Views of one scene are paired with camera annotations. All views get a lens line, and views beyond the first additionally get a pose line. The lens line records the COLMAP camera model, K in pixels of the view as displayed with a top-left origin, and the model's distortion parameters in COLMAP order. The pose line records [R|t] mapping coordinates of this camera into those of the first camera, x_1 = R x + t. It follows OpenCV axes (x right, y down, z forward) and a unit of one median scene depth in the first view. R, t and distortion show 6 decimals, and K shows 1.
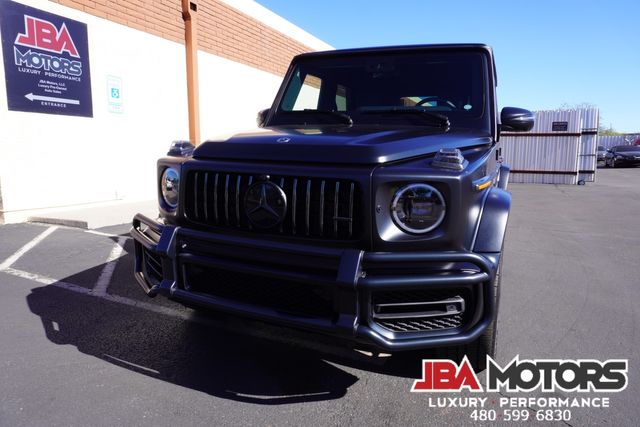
lens RADIAL K [[425.0, 0, 321.3], [0, 425.0, 210.6], [0, 0, 1]] dist [-0.043169, 0.019583]
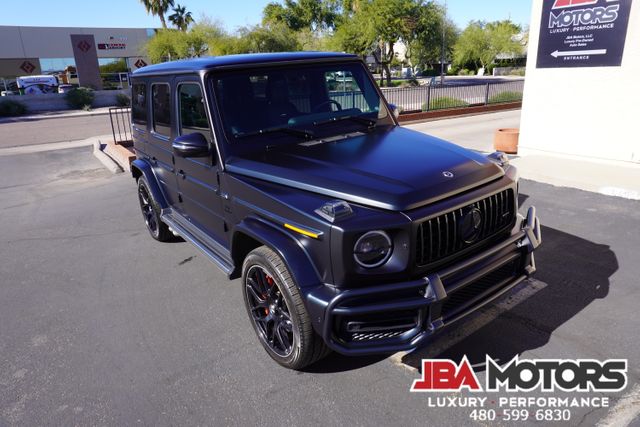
lens RADIAL K [[425.0, 0, 321.5], [0, 425.0, 211.1], [0, 0, 1]] dist [-0.043169, 0.019583]
pose [[-0.518978, 0.294793, -0.802346, 0.672822], [-0.064147, 0.922571, 0.380457, -0.259607], [0.852377, 0.248917, -0.459885, 1.044555]]
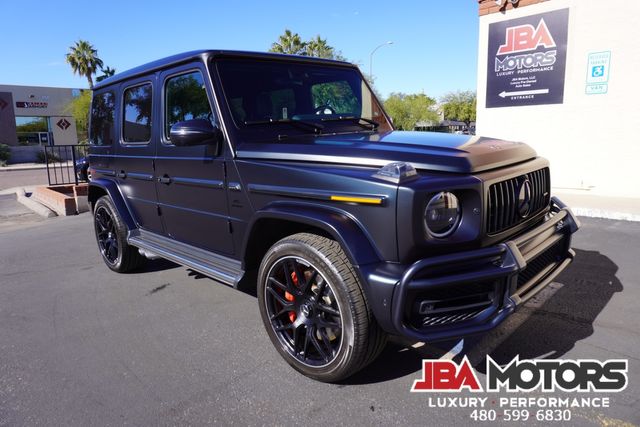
lens RADIAL K [[425.0, 0, 322.8], [0, 425.0, 209.9], [0, 0, 1]] dist [-0.043169, 0.019583]
pose [[-0.370584, 0.174748, -0.912212, 0.690946], [-0.089759, 0.970807, 0.222437, -0.161782], [0.924452, 0.164310, -0.344080, 0.950313]]
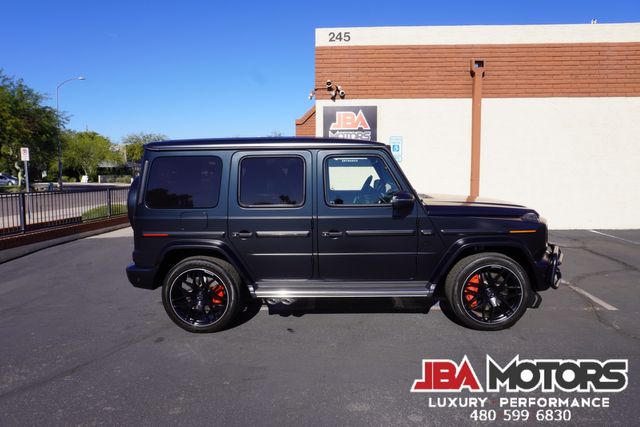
lens RADIAL K [[425.0, 0, 322.4], [0, 425.0, 208.8], [0, 0, 1]] dist [-0.043169, 0.019583]
pose [[0.360666, 0.085033, -0.928811, 0.904093], [-0.116763, 0.992118, 0.045488, -0.131176], [0.925357, 0.092045, 0.367752, 0.303293]]
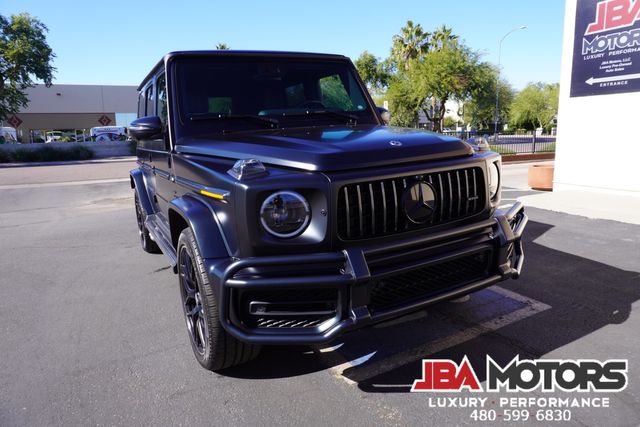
lens RADIAL K [[425.0, 0, 322.1], [0, 425.0, 211.6], [0, 0, 1]] dist [-0.043169, 0.019583]
pose [[-0.625832, 0.165172, -0.762268, 0.584951], [-0.066240, 0.962533, 0.262950, -0.179221], [0.777140, 0.215055, -0.591443, 1.122943]]
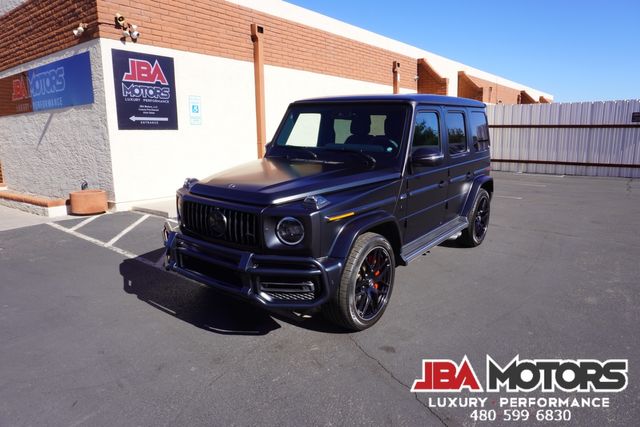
lens RADIAL K [[425.0, 0, 321.0], [0, 425.0, 209.4], [0, 0, 1]] dist [-0.043169, 0.019583]
pose [[0.972369, 0.031452, -0.231320, 0.216627], [-0.021368, 0.998714, 0.045970, -0.050842], [0.232468, -0.039757, 0.971791, -0.195777]]
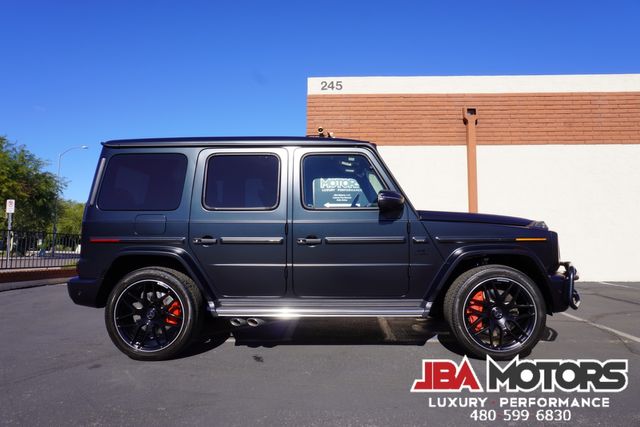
lens RADIAL K [[425.0, 0, 322.9], [0, 425.0, 208.3], [0, 0, 1]] dist [-0.043169, 0.019583]
pose [[0.364360, -0.078980, -0.927903, 0.833037], [-0.125989, 0.983056, -0.133146, -0.030469], [0.922696, 0.165418, 0.348236, 0.378354]]
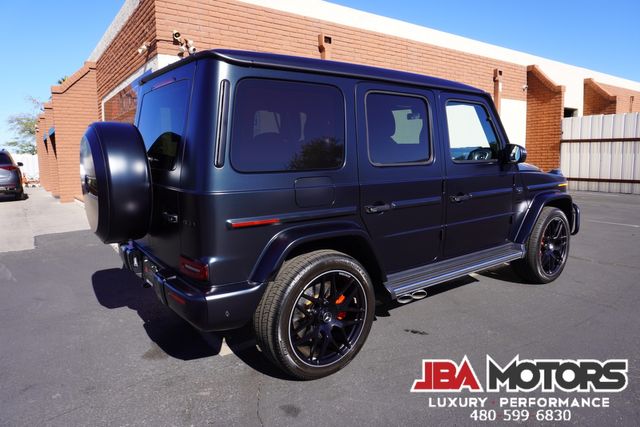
lens RADIAL K [[425.0, 0, 320.6], [0, 425.0, 208.9], [0, 0, 1]] dist [-0.043169, 0.019583]
pose [[0.864626, 0.048940, -0.500027, 0.387943], [-0.054185, 0.998523, 0.004036, -0.040669], [0.499486, 0.023604, 0.866000, 0.006062]]
